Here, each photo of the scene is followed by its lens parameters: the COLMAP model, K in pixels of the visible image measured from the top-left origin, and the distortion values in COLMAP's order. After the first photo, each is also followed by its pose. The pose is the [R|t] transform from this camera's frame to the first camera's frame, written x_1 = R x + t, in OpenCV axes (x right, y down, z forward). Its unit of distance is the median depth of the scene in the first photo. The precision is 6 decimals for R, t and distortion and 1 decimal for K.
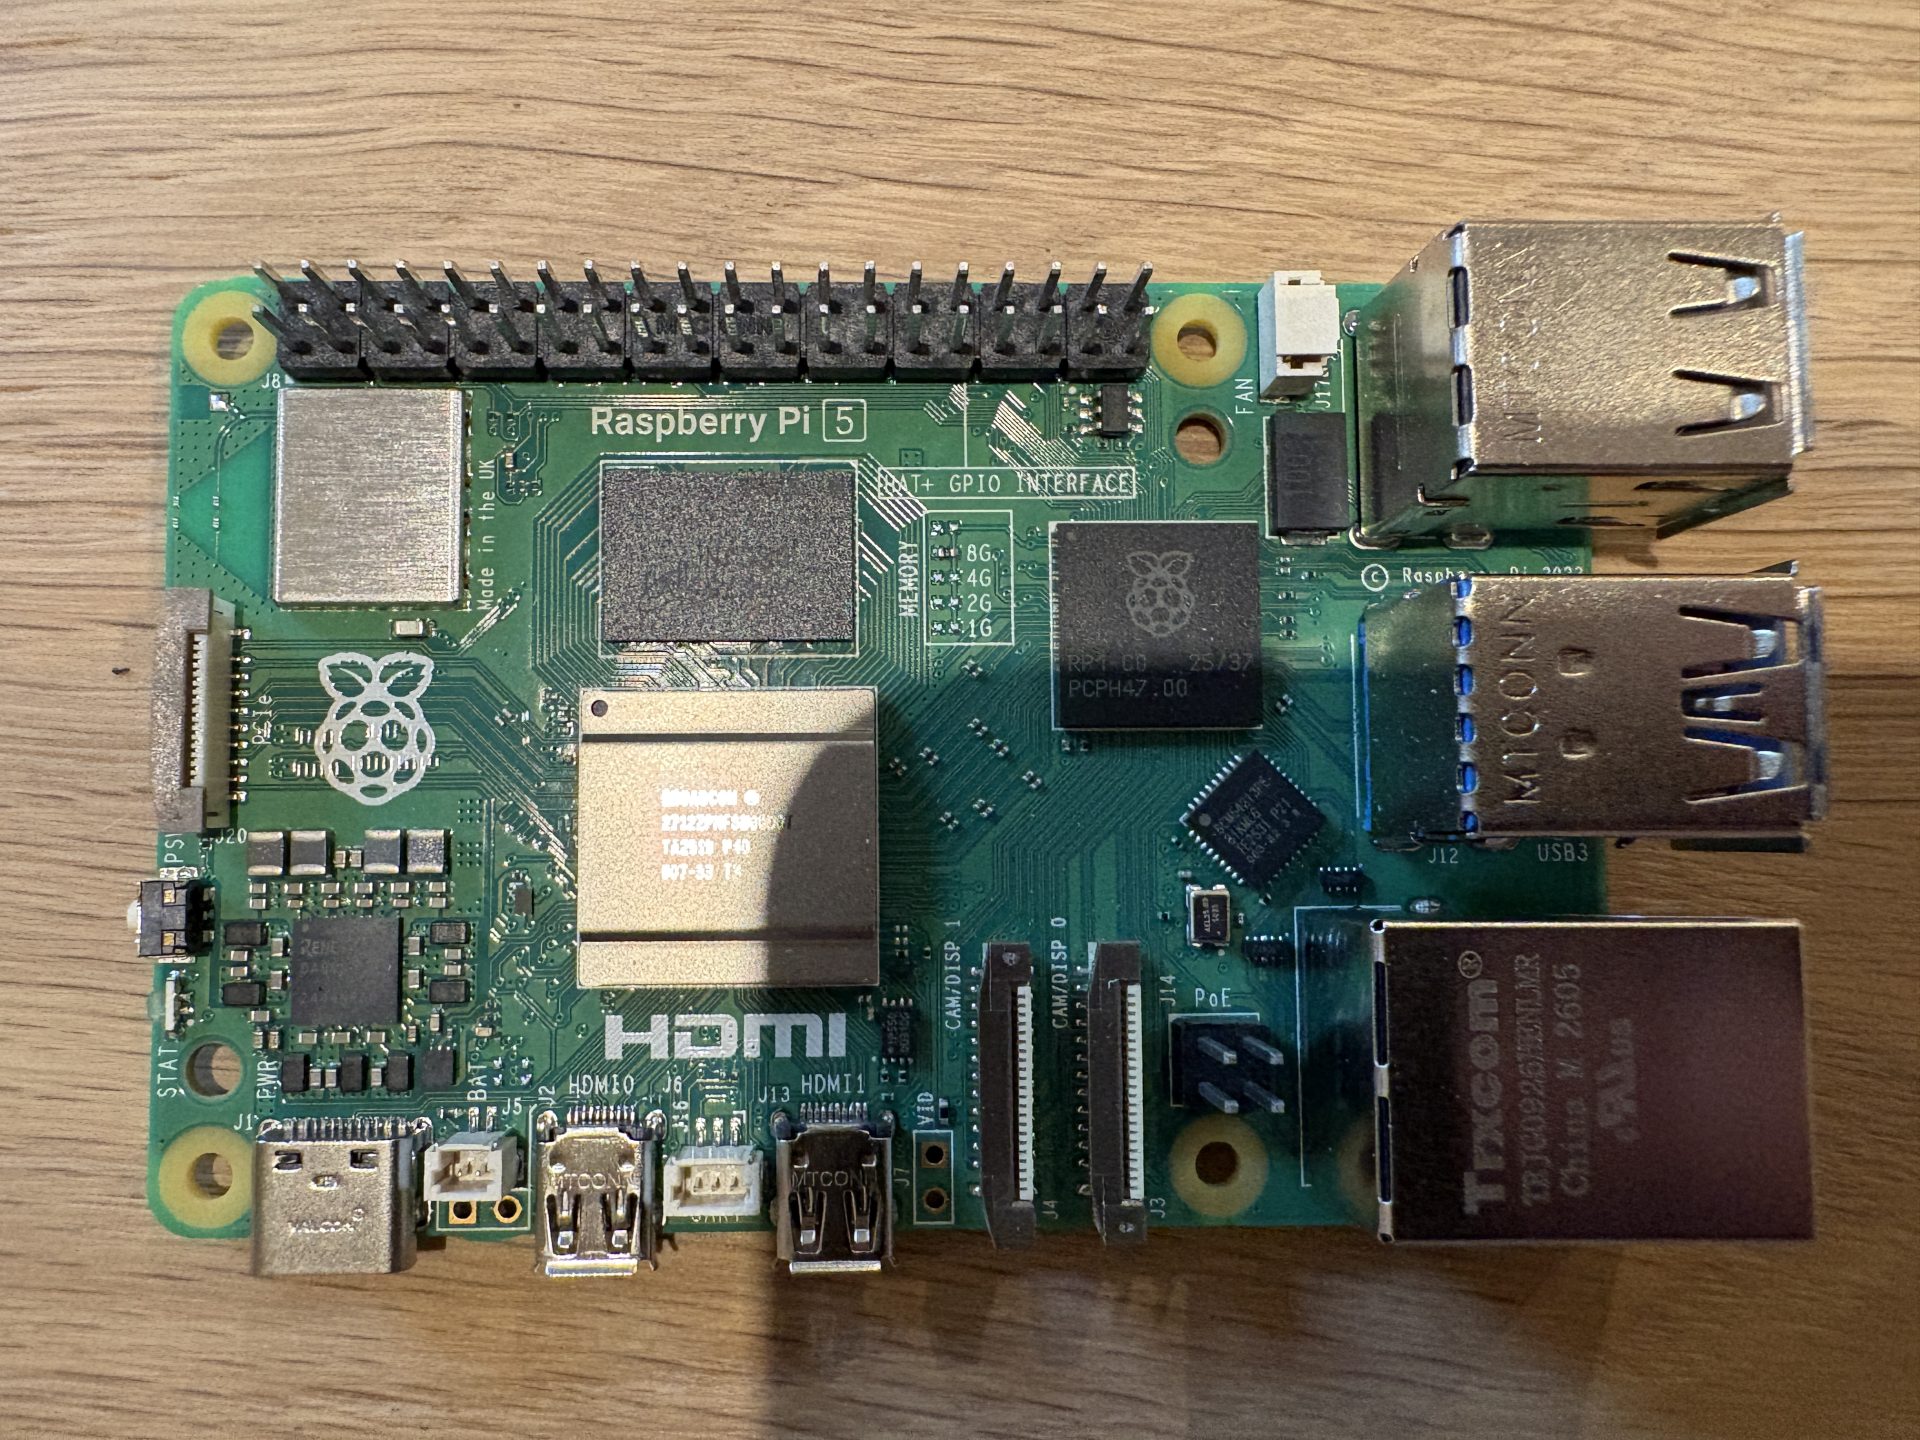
lens RADIAL K [[1435.8, 0, 878.6], [0, 1435.8, 726.1], [0, 0, 1]] dist [-0.001949, -0.002268]
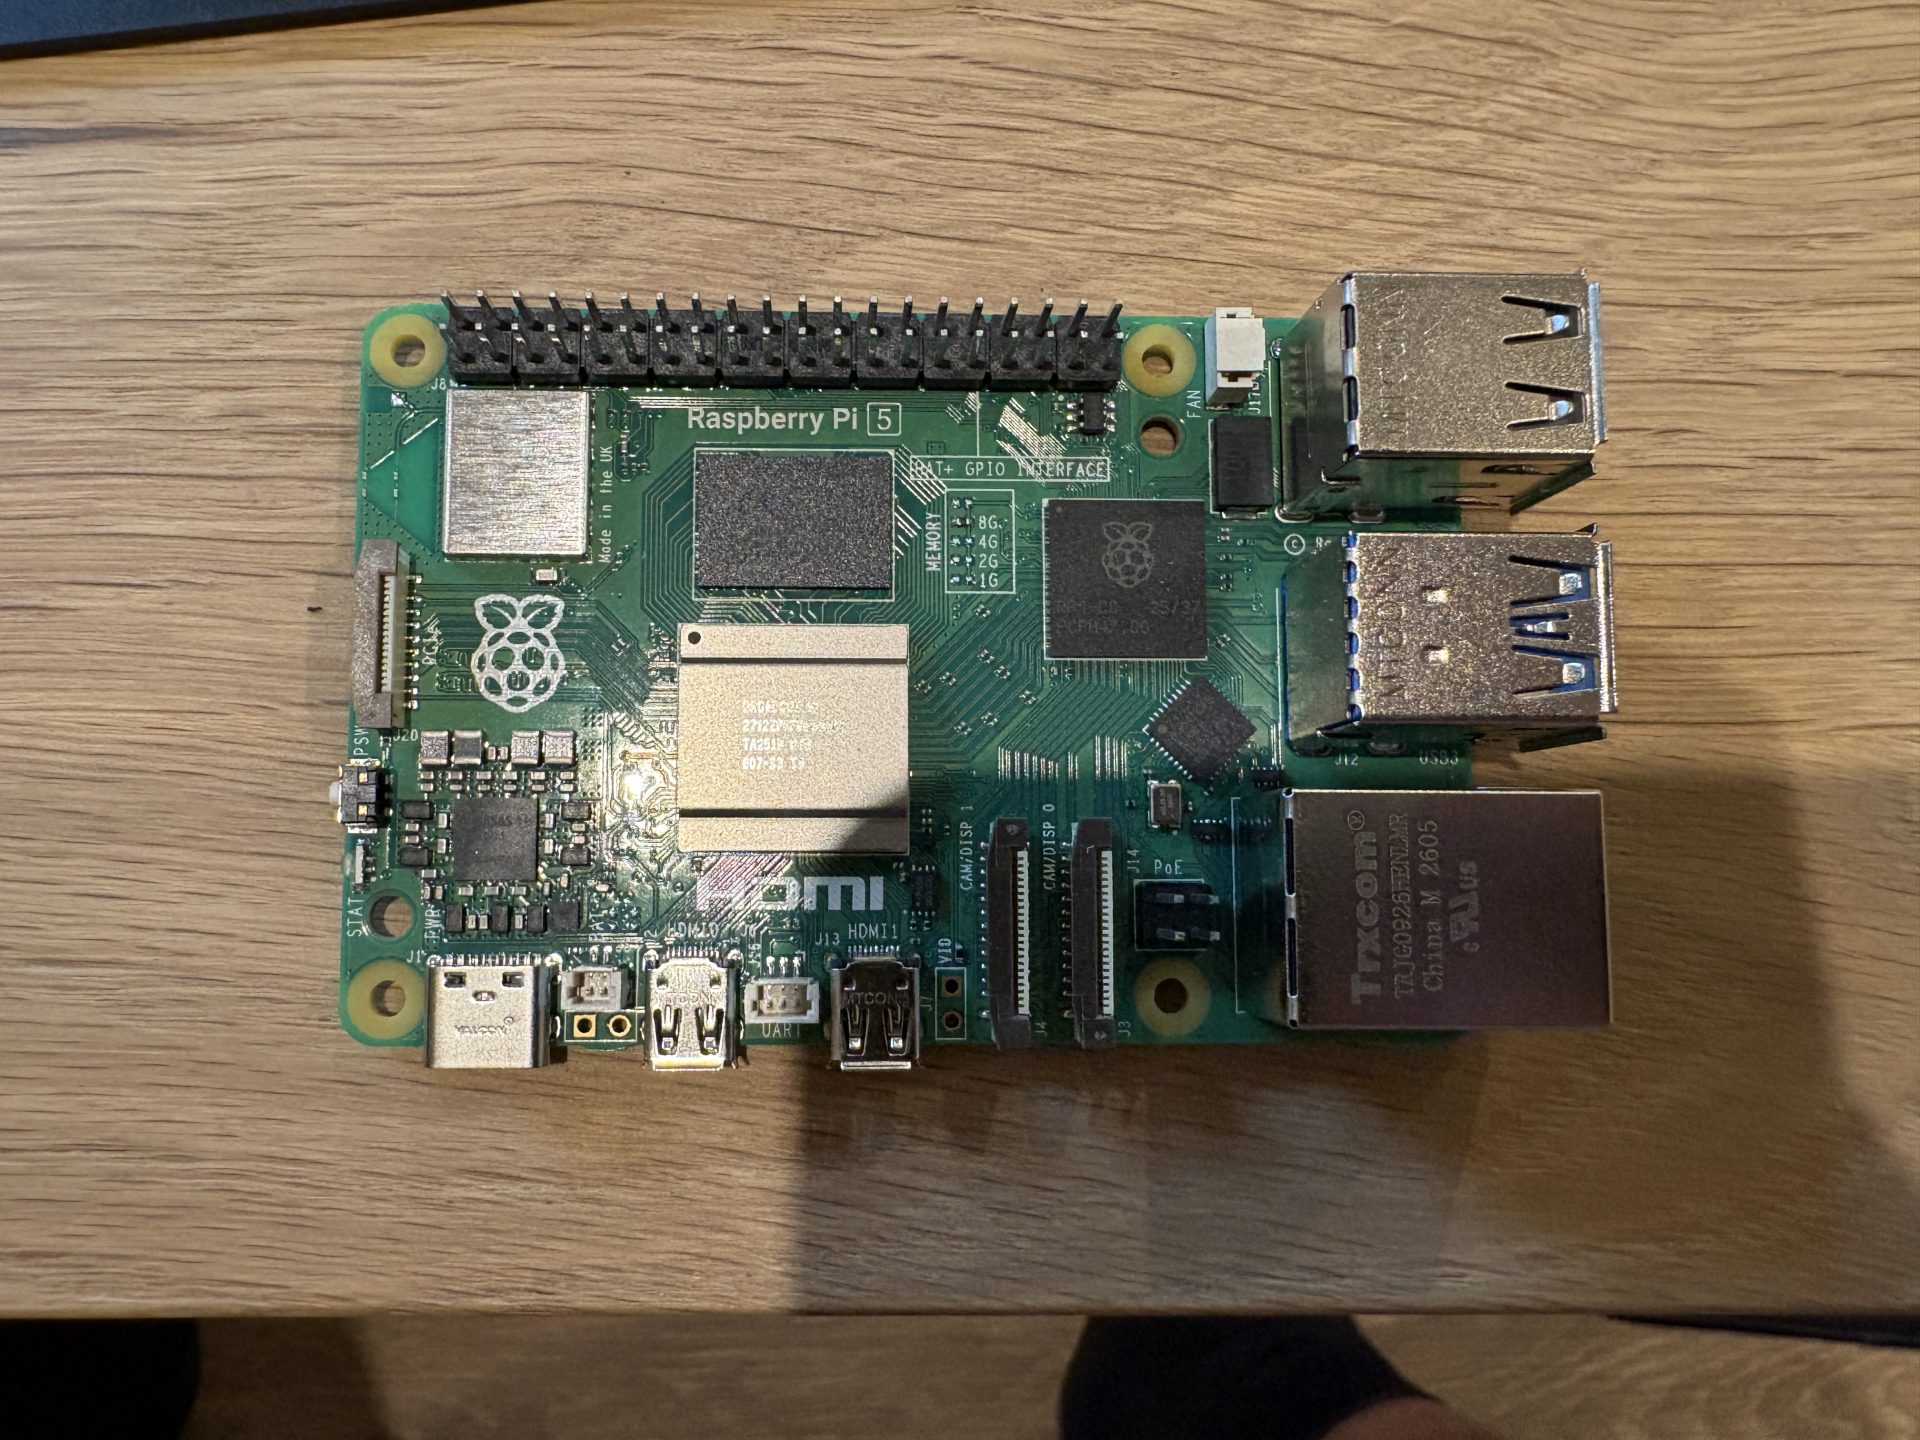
lens RADIAL K [[1435.8, 0, 875.2], [0, 1435.8, 735.5], [0, 0, 1]] dist [-0.001949, -0.002268]
pose [[0.999889, 0.007425, 0.012885, -0.047209], [-0.007135, 0.999723, -0.022425, 0.101628], [-0.013048, 0.022330, 0.999665, -0.287123]]
